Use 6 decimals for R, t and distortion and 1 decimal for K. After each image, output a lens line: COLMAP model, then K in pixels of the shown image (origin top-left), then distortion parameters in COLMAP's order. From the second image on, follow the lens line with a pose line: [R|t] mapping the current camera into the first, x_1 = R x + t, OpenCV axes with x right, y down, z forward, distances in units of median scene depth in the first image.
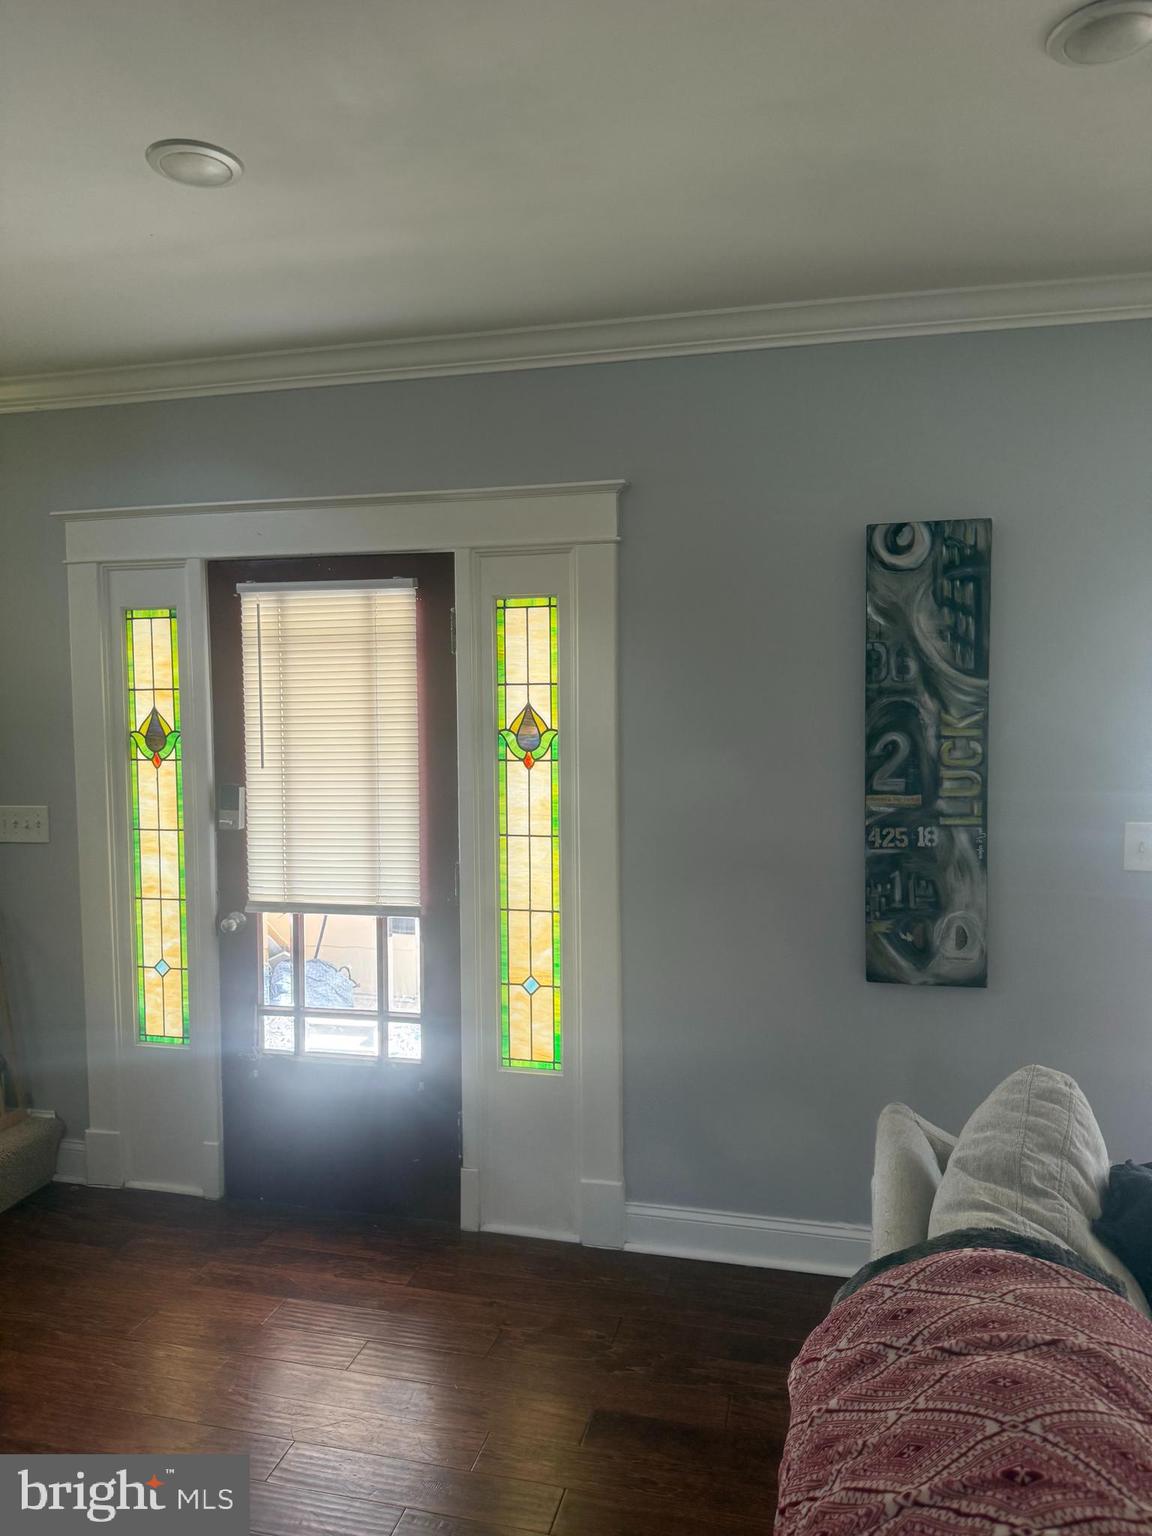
lens RADIAL K [[1078.1, 0, 576.0], [0, 1078.1, 768.0], [0, 0, 1]] dist [0.160461, -0.246627]
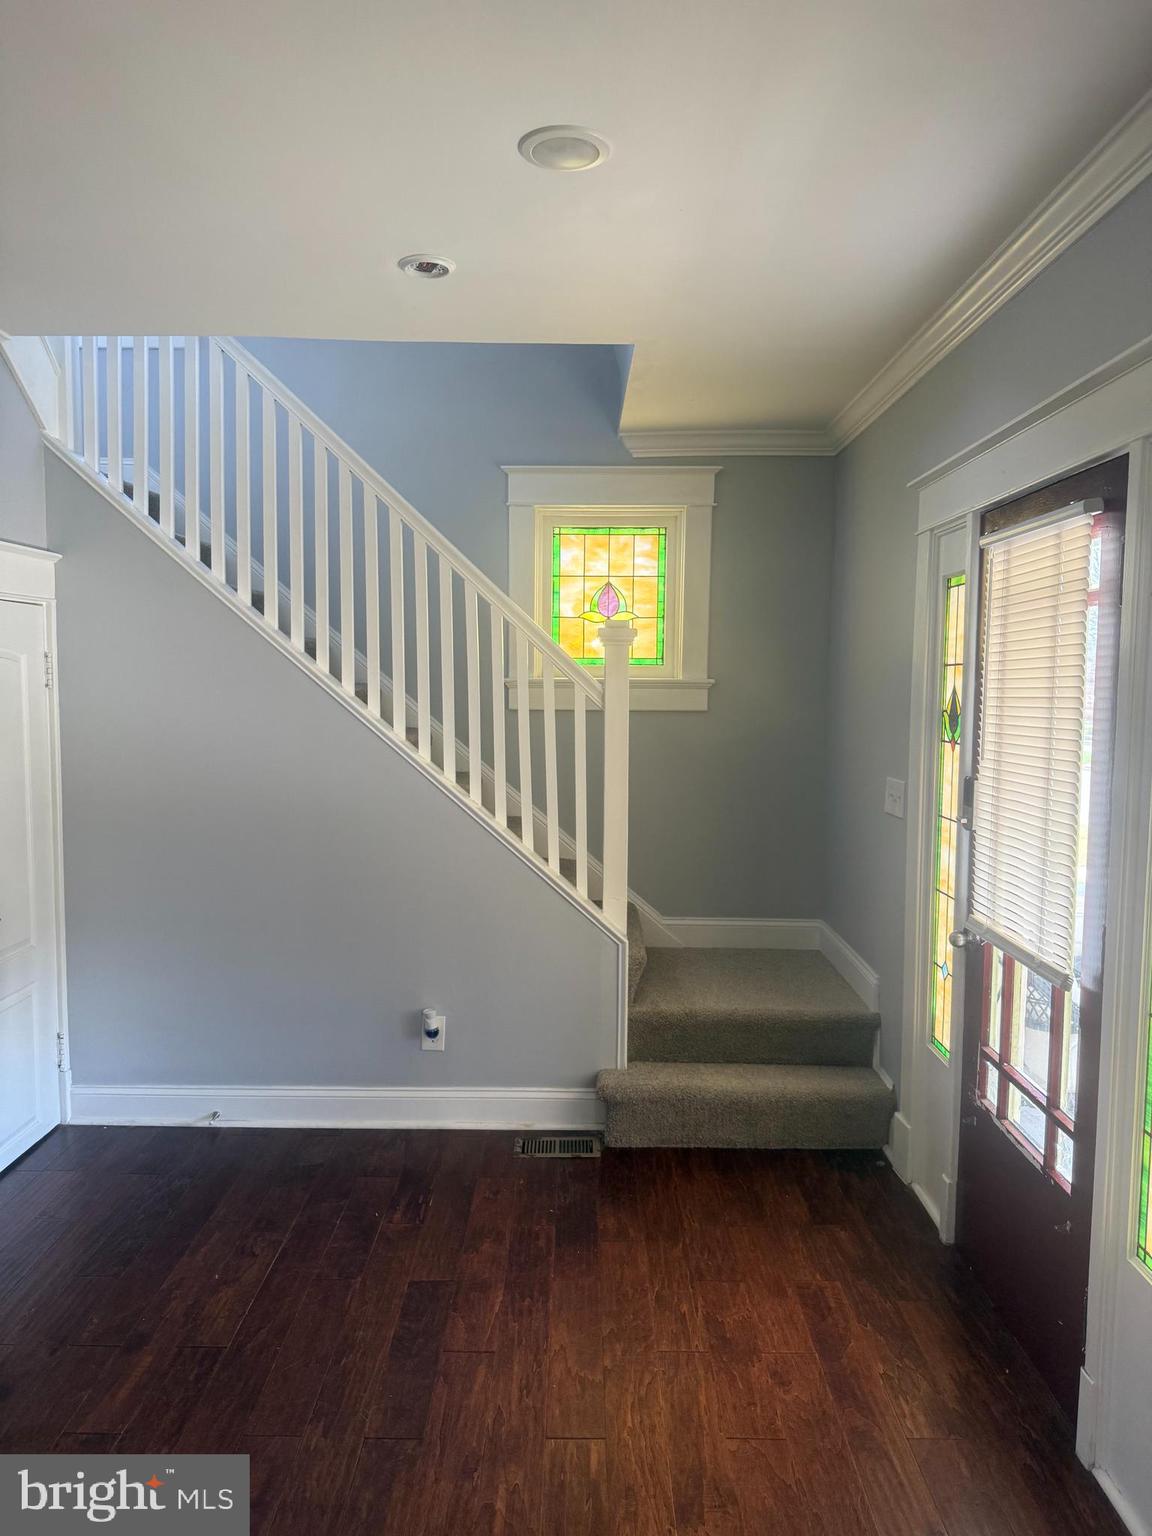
lens RADIAL K [[1078.1, 0, 576.0], [0, 1078.1, 768.0], [0, 0, 1]] dist [0.160461, -0.246627]
pose [[0.222518, 0.090925, -0.970679, 0.449065], [-0.053726, 0.995272, 0.080912, -0.045059], [0.973447, 0.034146, 0.226351, 0.515762]]
